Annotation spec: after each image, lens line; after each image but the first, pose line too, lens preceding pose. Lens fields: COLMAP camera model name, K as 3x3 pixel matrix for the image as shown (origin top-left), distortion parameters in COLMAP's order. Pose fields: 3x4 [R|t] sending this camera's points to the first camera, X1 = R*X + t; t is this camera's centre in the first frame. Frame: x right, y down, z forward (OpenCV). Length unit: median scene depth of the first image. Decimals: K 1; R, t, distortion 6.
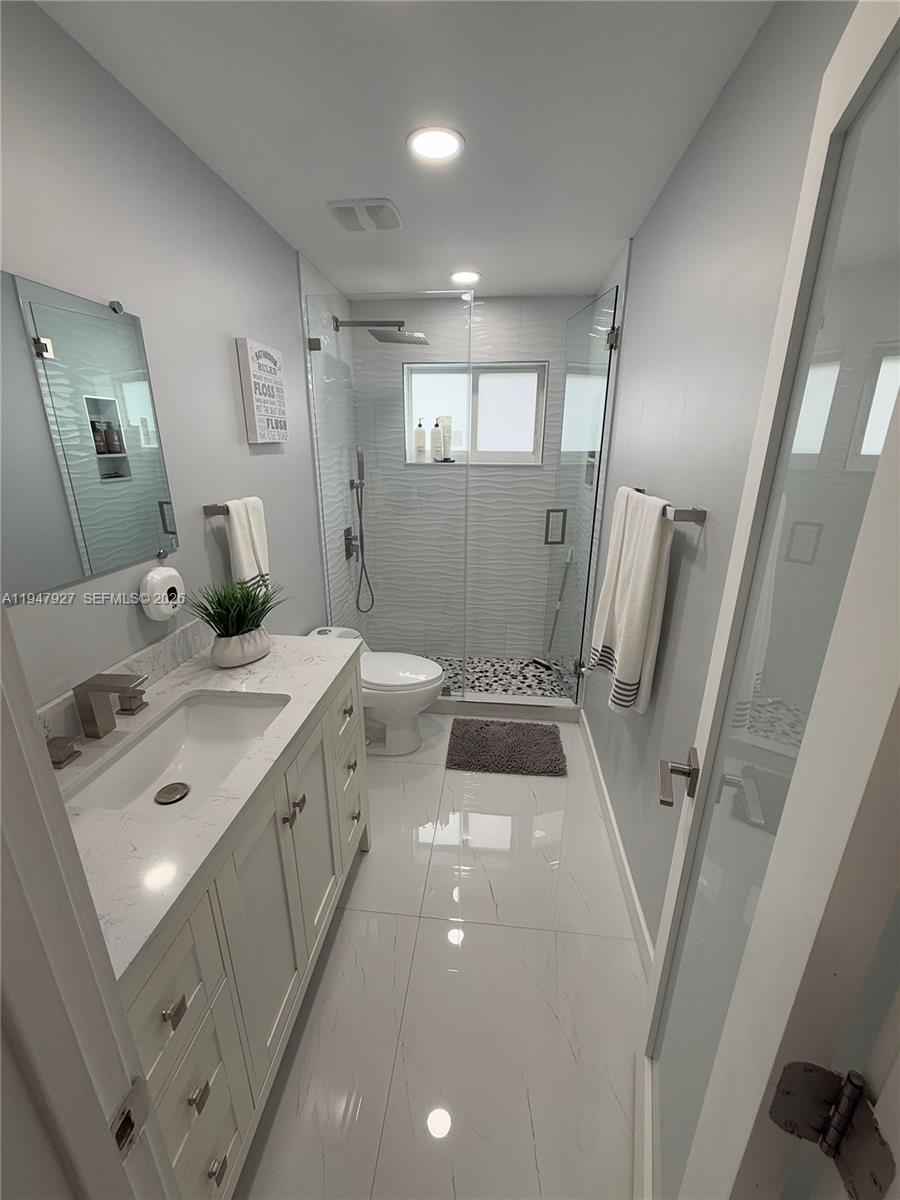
lens RADIAL K [[477.9, 0, 450.0], [0, 477.9, 600.0], [0, 0, 1]] dist [-0.000931, 0.000512]
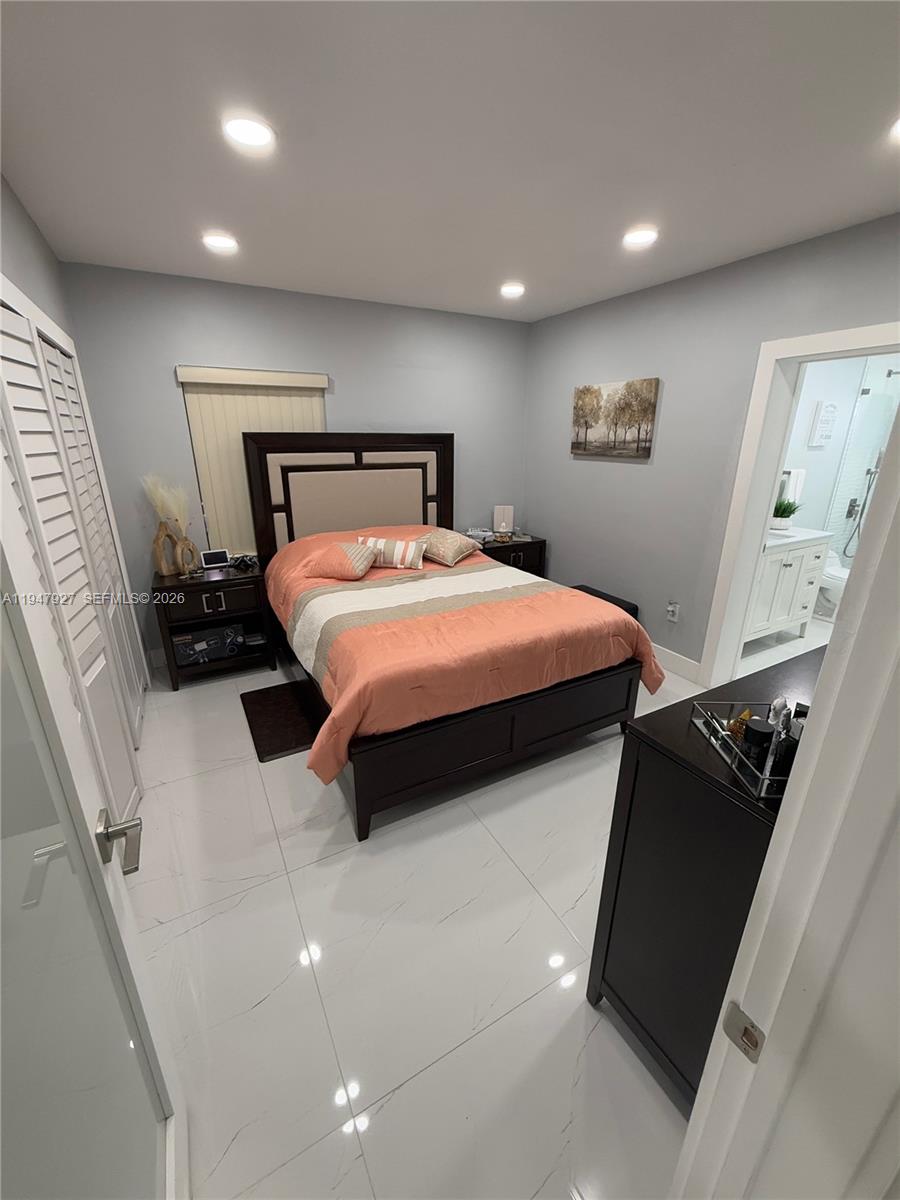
lens RADIAL K [[477.9, 0, 450.0], [0, 477.9, 600.0], [0, 0, 1]] dist [-0.000931, 0.000512]
pose [[0.575272, 0.263382, -0.774398, 0.484284], [-0.255851, 0.957175, 0.135484, 0.440341], [0.776919, 0.120190, 0.618022, -1.442891]]
